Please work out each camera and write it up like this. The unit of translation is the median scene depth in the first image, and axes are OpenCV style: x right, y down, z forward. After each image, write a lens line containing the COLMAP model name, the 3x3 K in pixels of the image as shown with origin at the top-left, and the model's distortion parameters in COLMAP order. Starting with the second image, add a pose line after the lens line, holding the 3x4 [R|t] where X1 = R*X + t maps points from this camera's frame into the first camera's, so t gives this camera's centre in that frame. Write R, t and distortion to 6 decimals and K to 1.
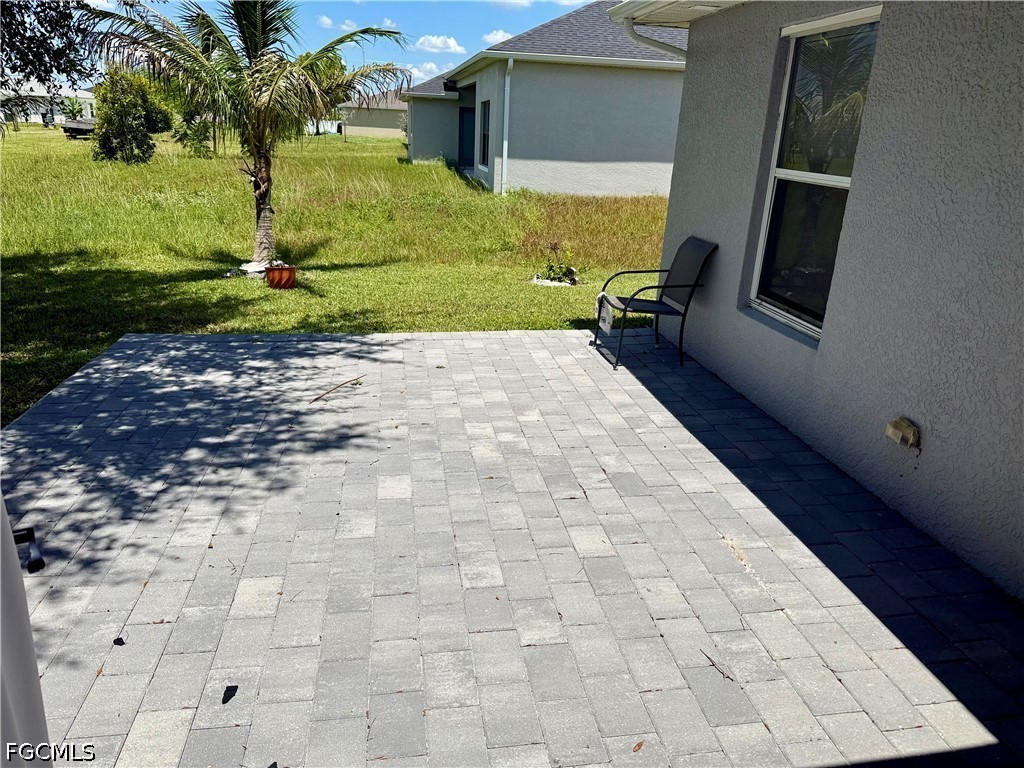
lens RADIAL K [[717.8, 0, 512.8], [0, 717.8, 382.0], [0, 0, 1]] dist [0.064215, -0.090540]
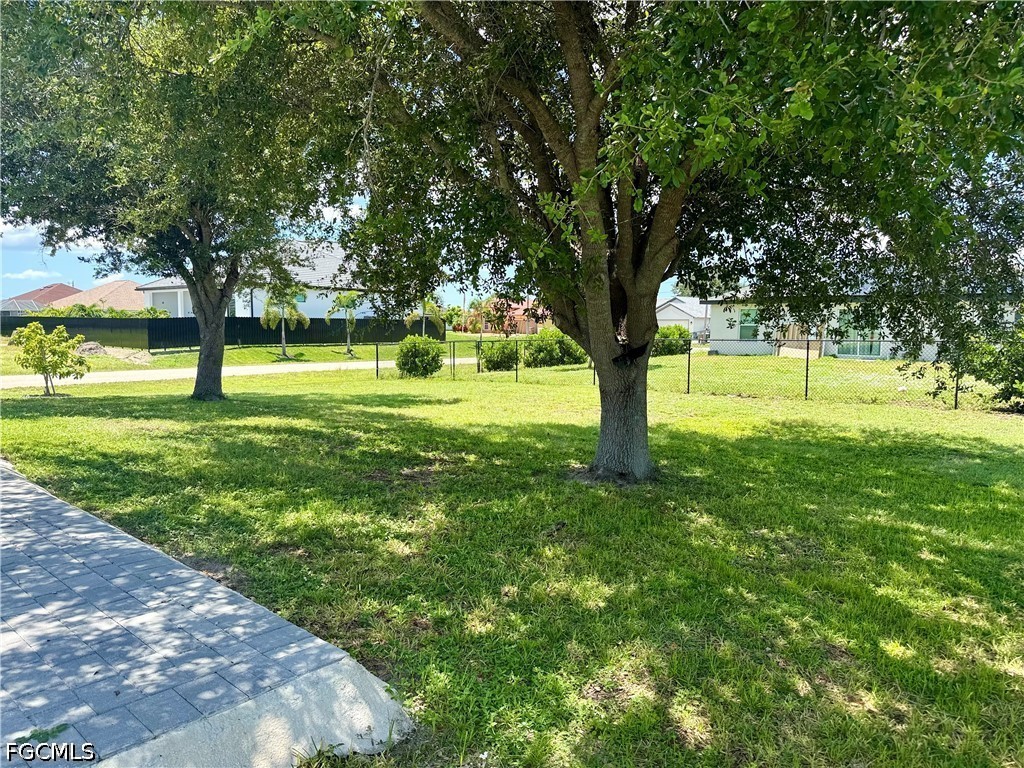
lens RADIAL K [[717.8, 0, 511.9], [0, 717.8, 386.0], [0, 0, 1]] dist [0.064215, -0.090540]
pose [[-0.772670, 0.012014, -0.634695, -0.345503], [-0.251435, 0.912259, 0.323362, -0.487148], [0.582891, 0.409437, -0.701854, 1.528725]]
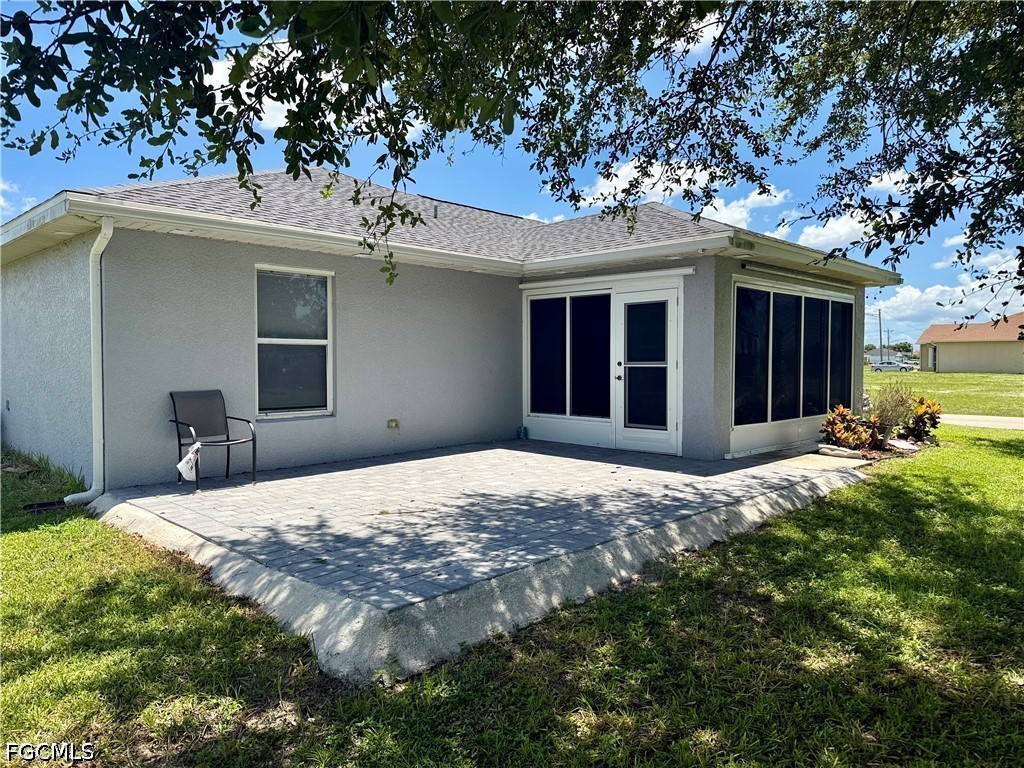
lens RADIAL K [[717.8, 0, 513.4], [0, 717.8, 383.8], [0, 0, 1]] dist [0.064215, -0.090540]
pose [[-0.602436, -0.060692, 0.795856, -1.237076], [0.250921, 0.932151, 0.261024, -0.439413], [-0.757700, 0.356947, -0.546332, 1.355371]]
